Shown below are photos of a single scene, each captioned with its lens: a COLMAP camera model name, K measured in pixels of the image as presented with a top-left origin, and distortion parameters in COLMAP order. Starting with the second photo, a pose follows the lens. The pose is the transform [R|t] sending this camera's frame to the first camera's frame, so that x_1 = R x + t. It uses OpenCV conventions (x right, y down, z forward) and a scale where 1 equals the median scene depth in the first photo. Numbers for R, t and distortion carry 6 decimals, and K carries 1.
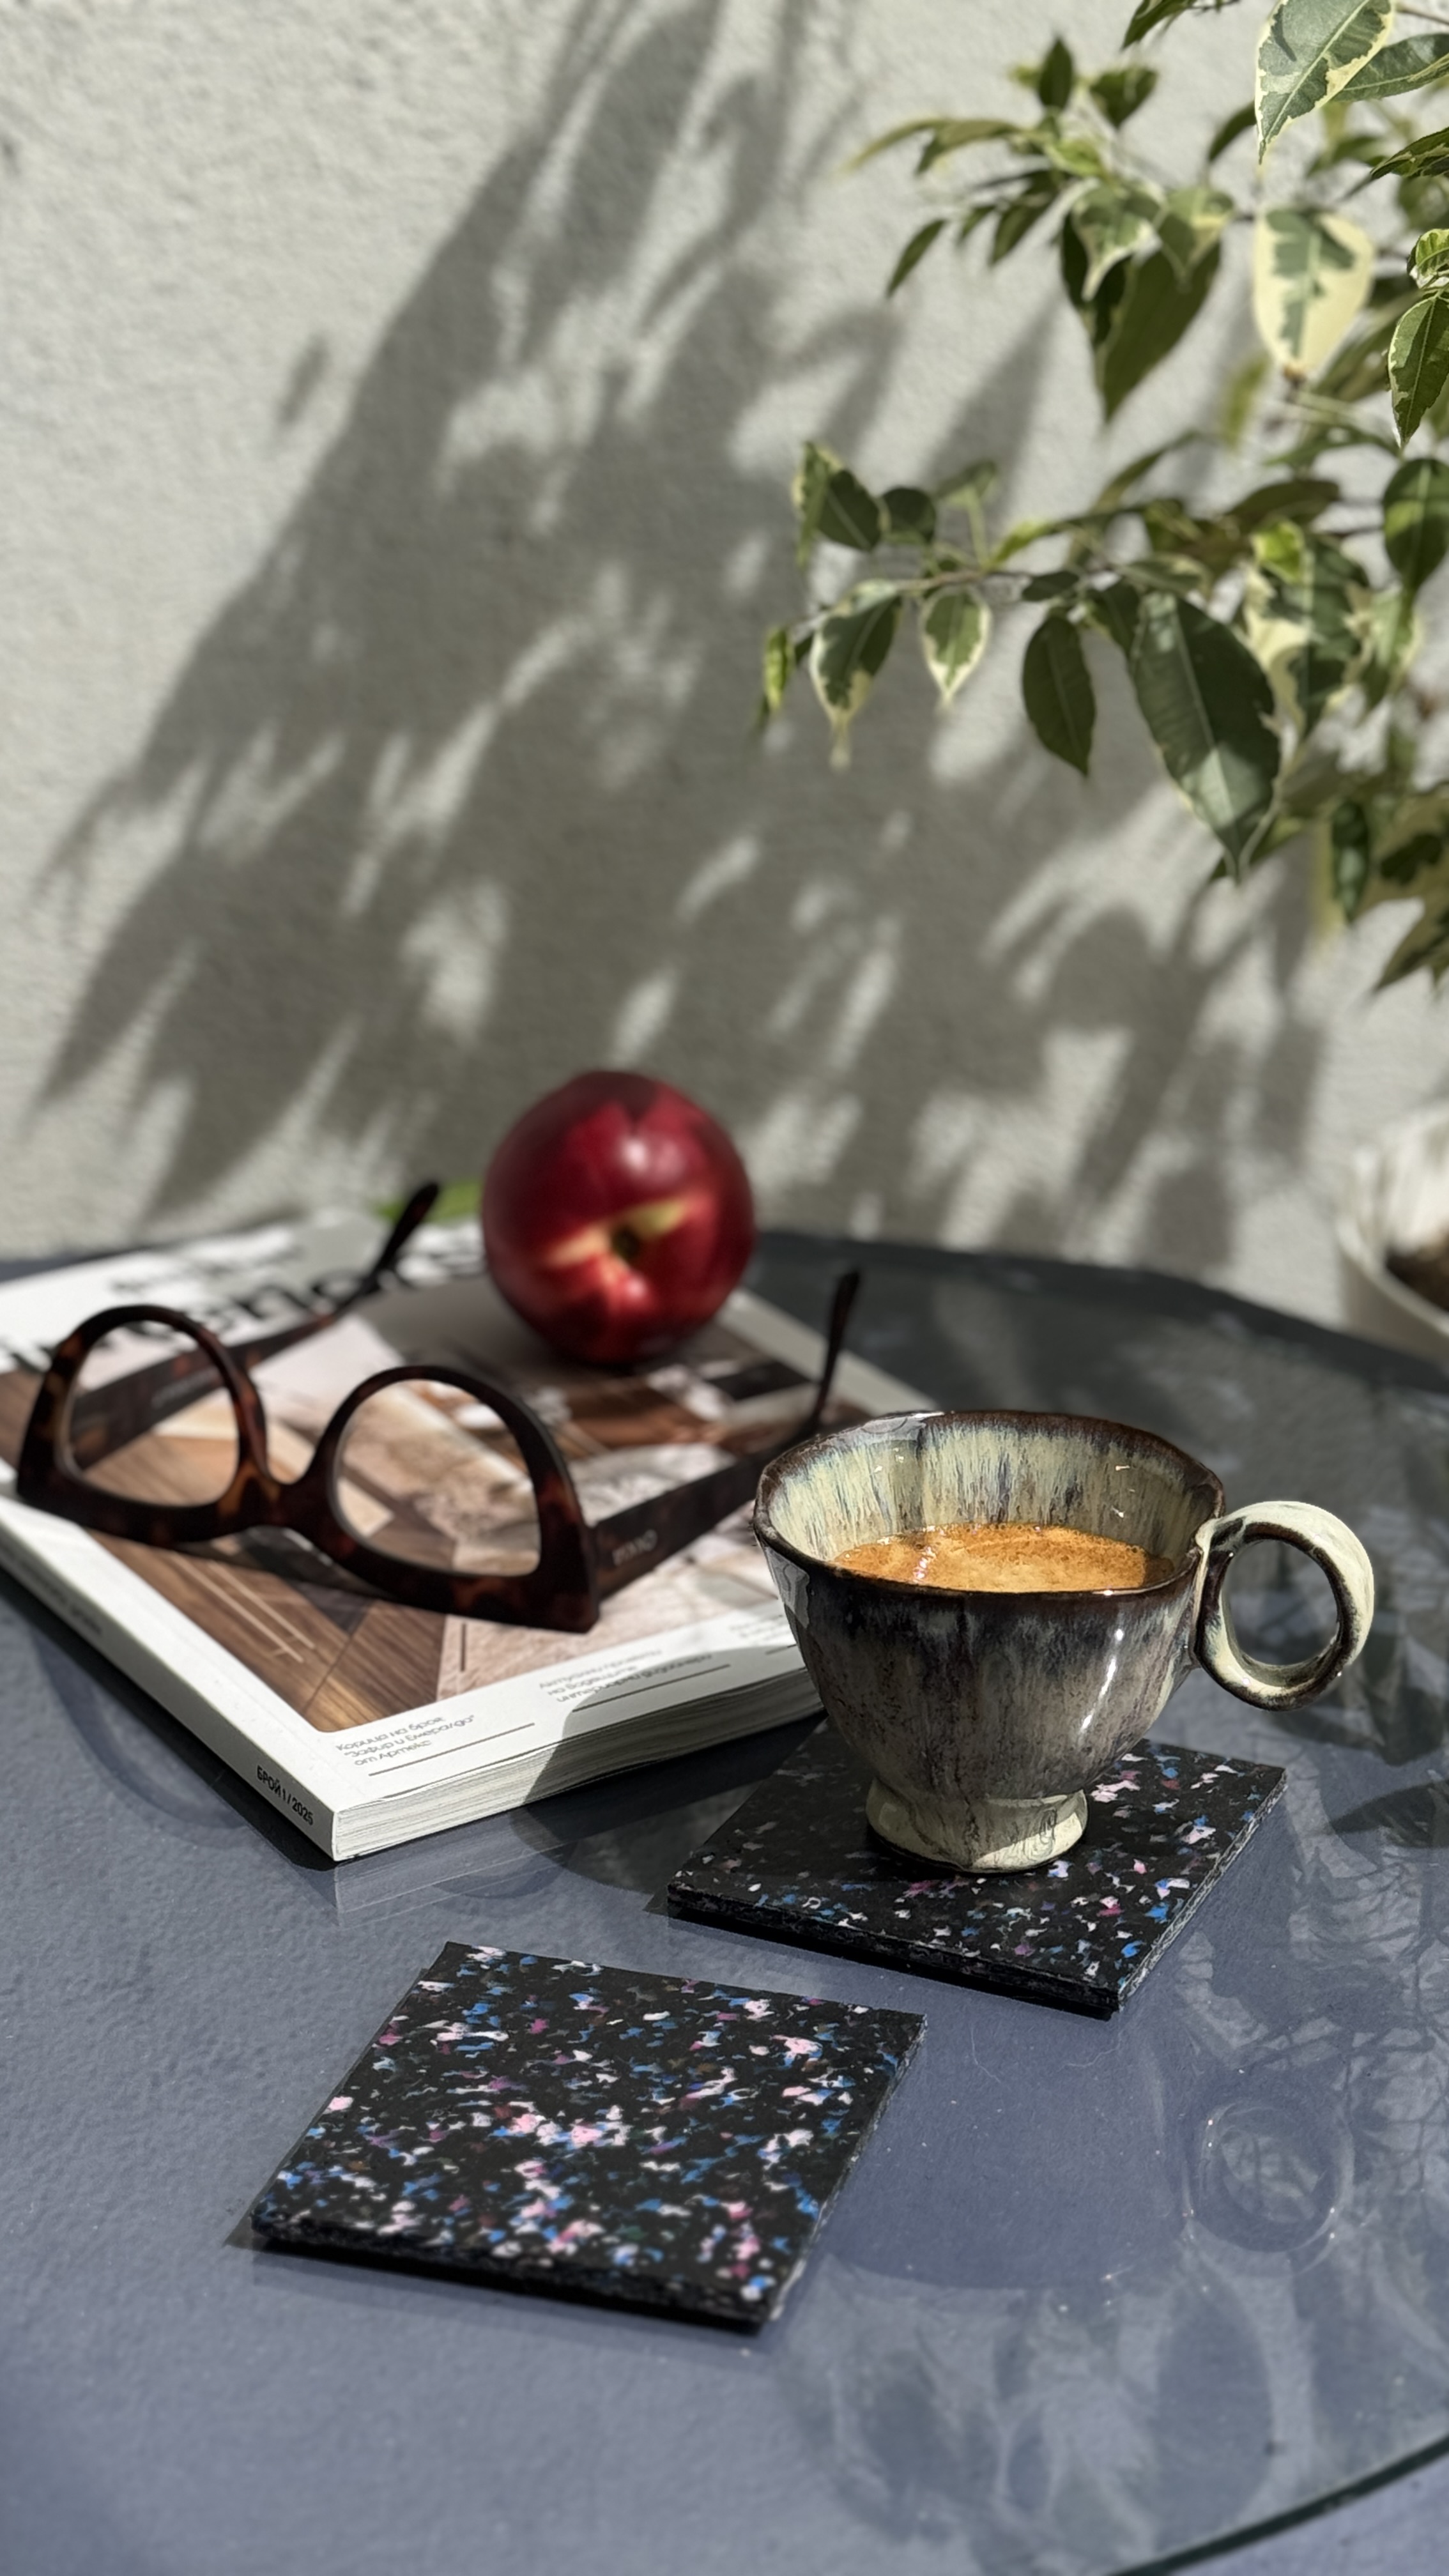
lens RADIAL K [[4757.0, 0, 724.5], [0, 4757.0, 1288.0], [0, 0, 1]] dist [0.111127, 0.001790]
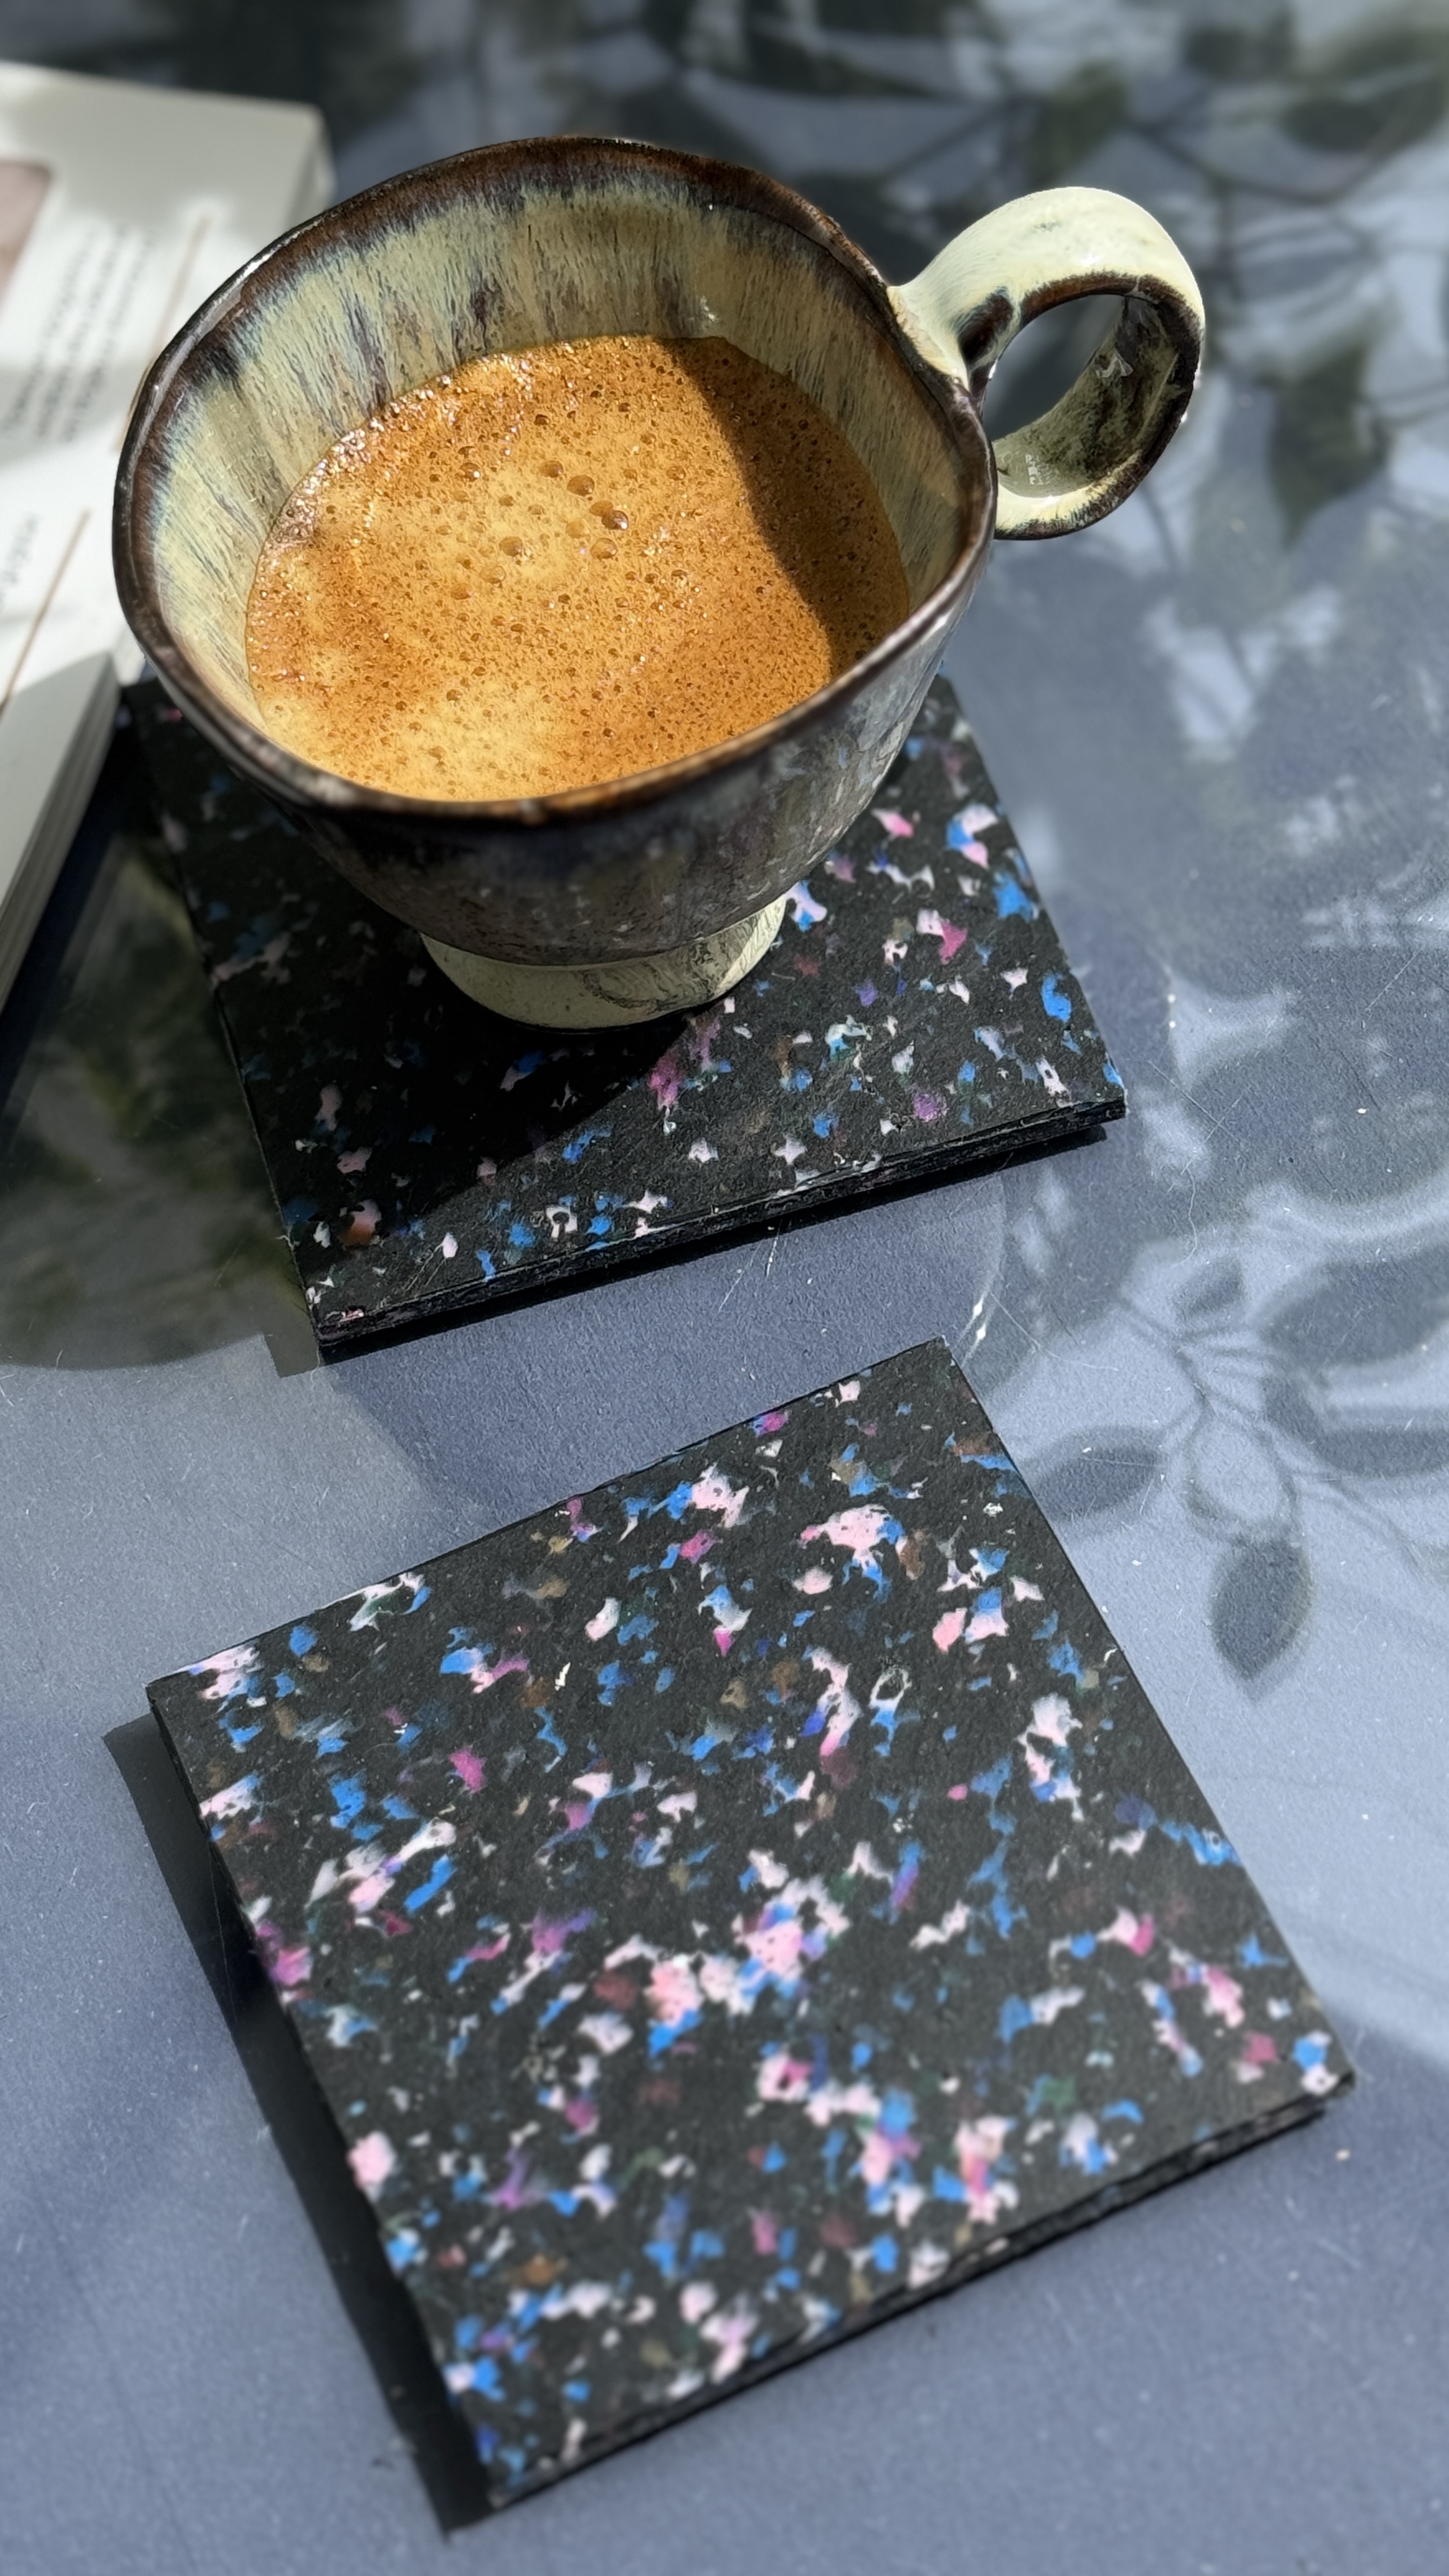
lens RADIAL K [[4757.0, 0, 724.5], [0, 4757.0, 1288.0], [0, 0, 1]] dist [0.111127, 0.001790]
pose [[0.735105, -0.597042, 0.321186, -0.169239], [0.304760, 0.714206, 0.630104, -0.239518], [-0.605592, -0.365308, 0.706971, 0.624556]]
